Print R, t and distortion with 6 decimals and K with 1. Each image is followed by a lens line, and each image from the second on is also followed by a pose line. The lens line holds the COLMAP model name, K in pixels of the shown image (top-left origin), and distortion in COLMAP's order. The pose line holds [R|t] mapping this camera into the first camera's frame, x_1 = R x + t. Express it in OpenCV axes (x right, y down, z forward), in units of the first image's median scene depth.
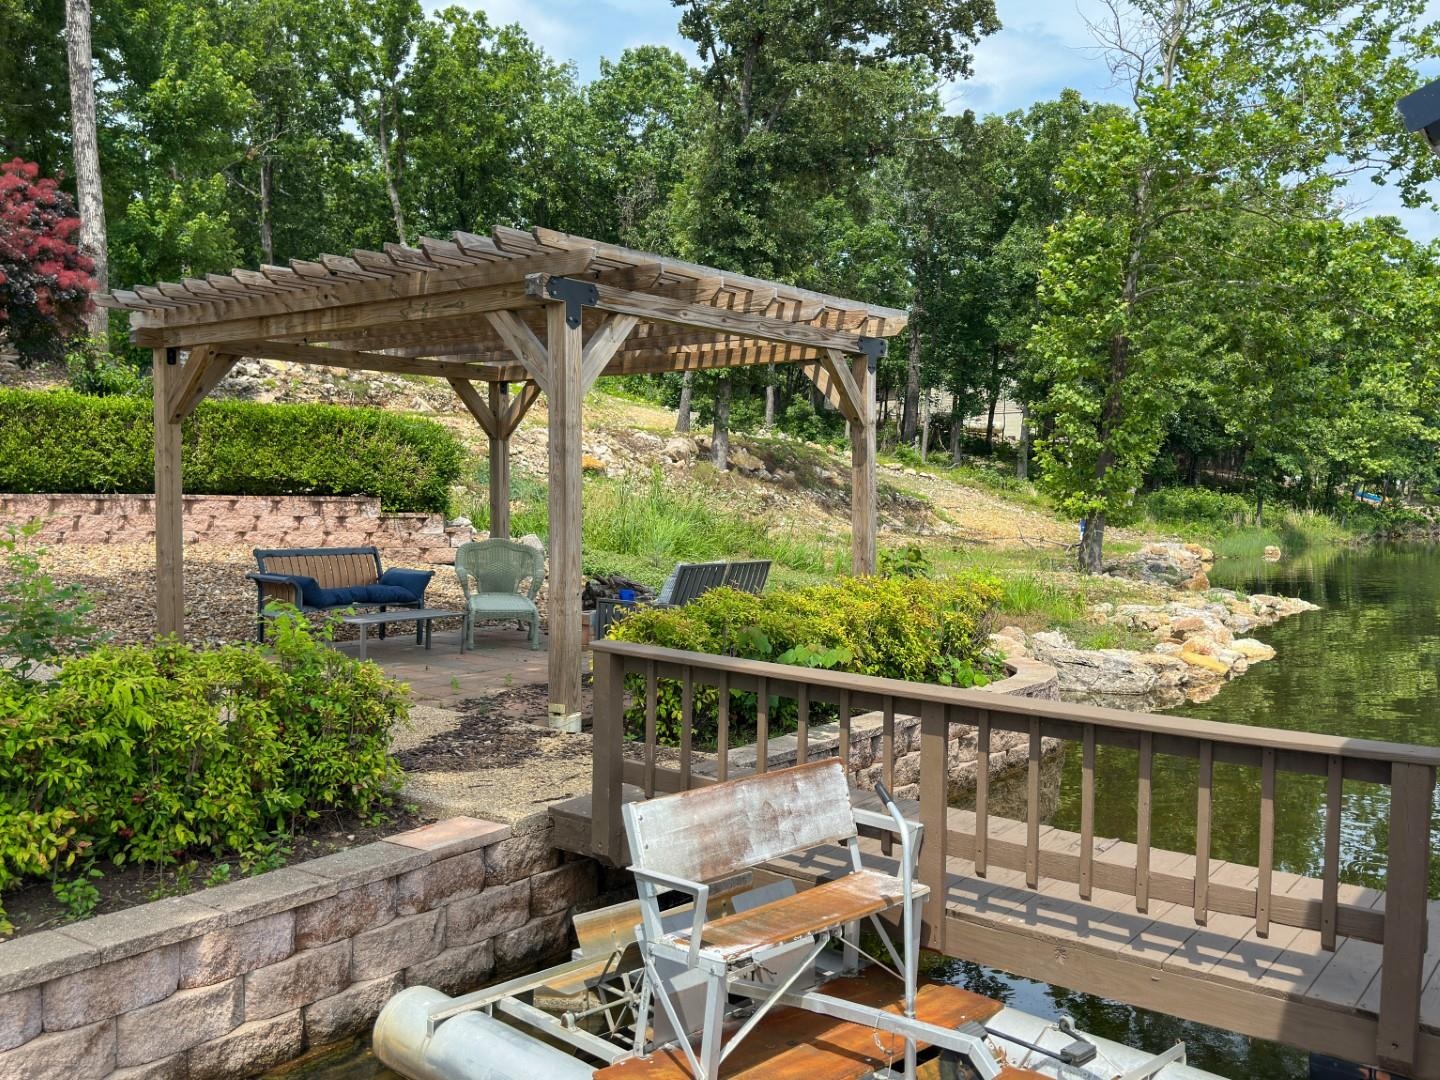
lens RADIAL K [[1344.2, 0, 720.0], [0, 1344.2, 540.0], [0, 0, 1]] dist [0.075207, -0.007573]
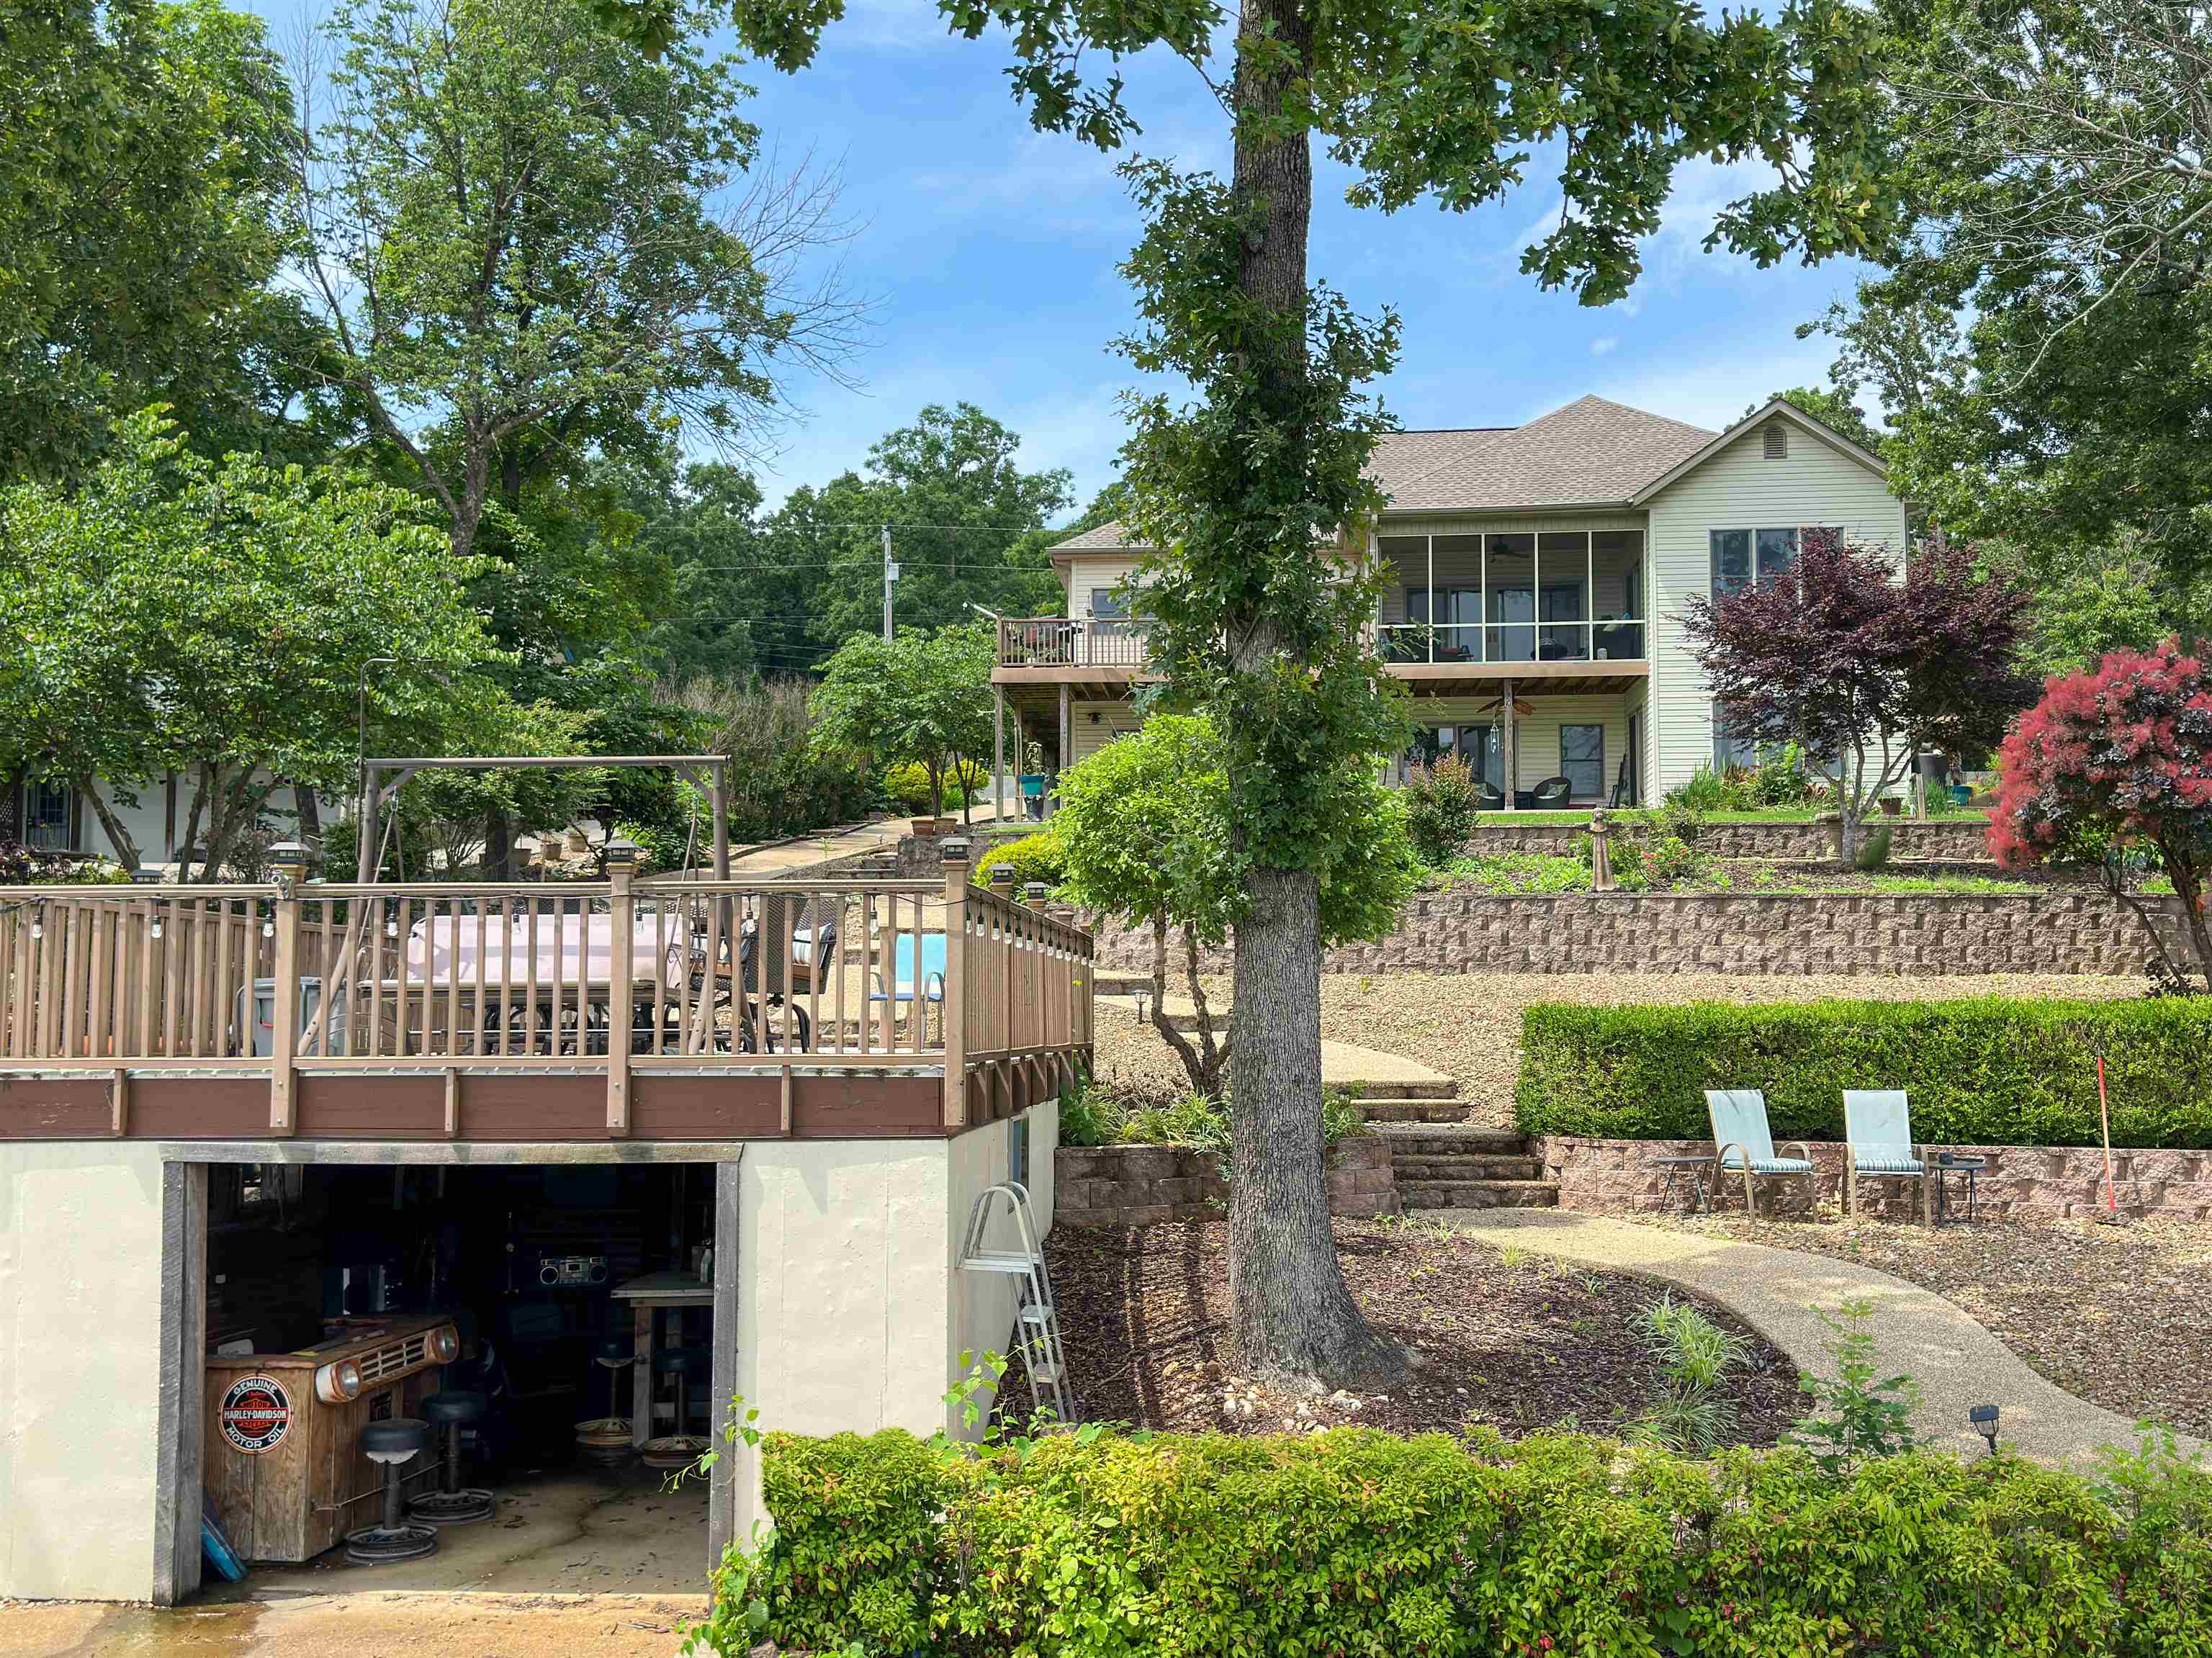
lens RADIAL K [[2328.5, 0, 1106.0], [0, 2328.5, 829.0], [0, 0, 1]] dist [0.205870, -0.429333]
pose [[0.479859, -0.073466, -0.874264, 0.244899], [-0.028443, 0.994661, -0.099195, -0.055415], [0.876884, 0.072466, 0.475208, -0.088527]]
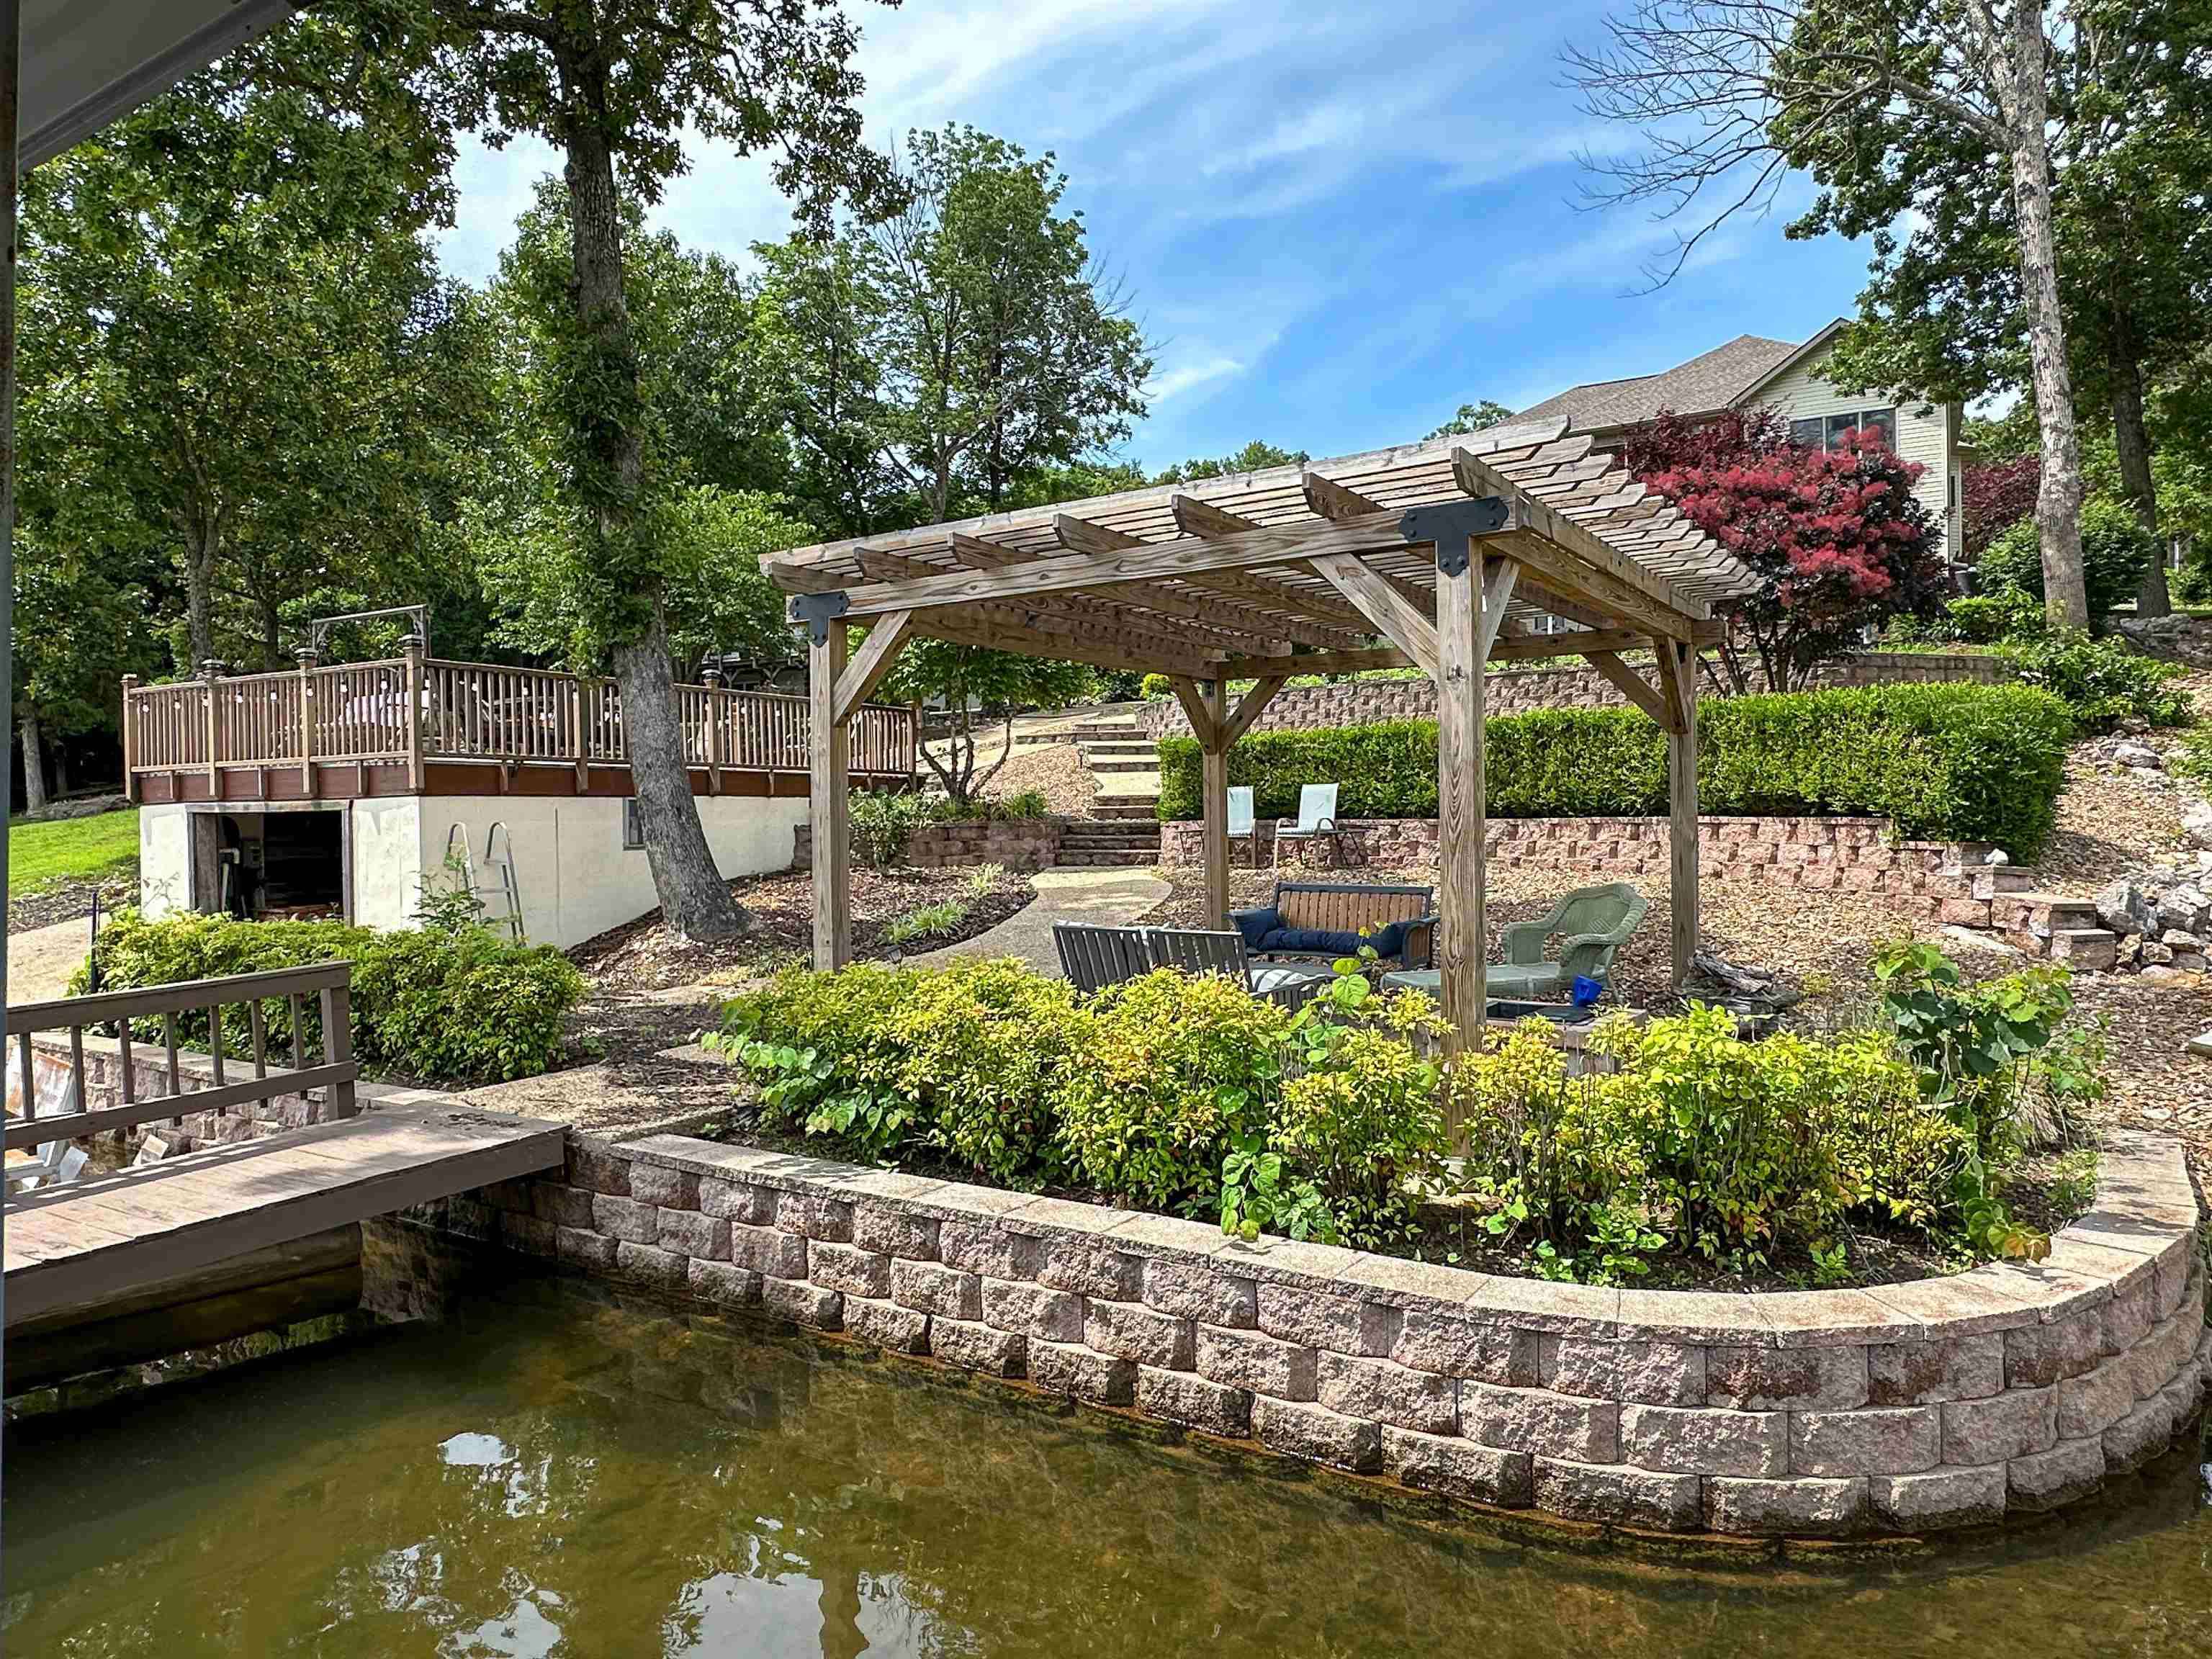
lens RADIAL K [[1427.0, 0, 1093.0], [0, 1427.0, 824.2], [0, 0, 1]] dist [-0.003577, -0.001082]
pose [[0.055499, 0.000222, -0.998459, 0.436654], [-0.019927, 0.999801, -0.000885, -0.020505], [0.998260, 0.019946, 0.055492, 0.577249]]
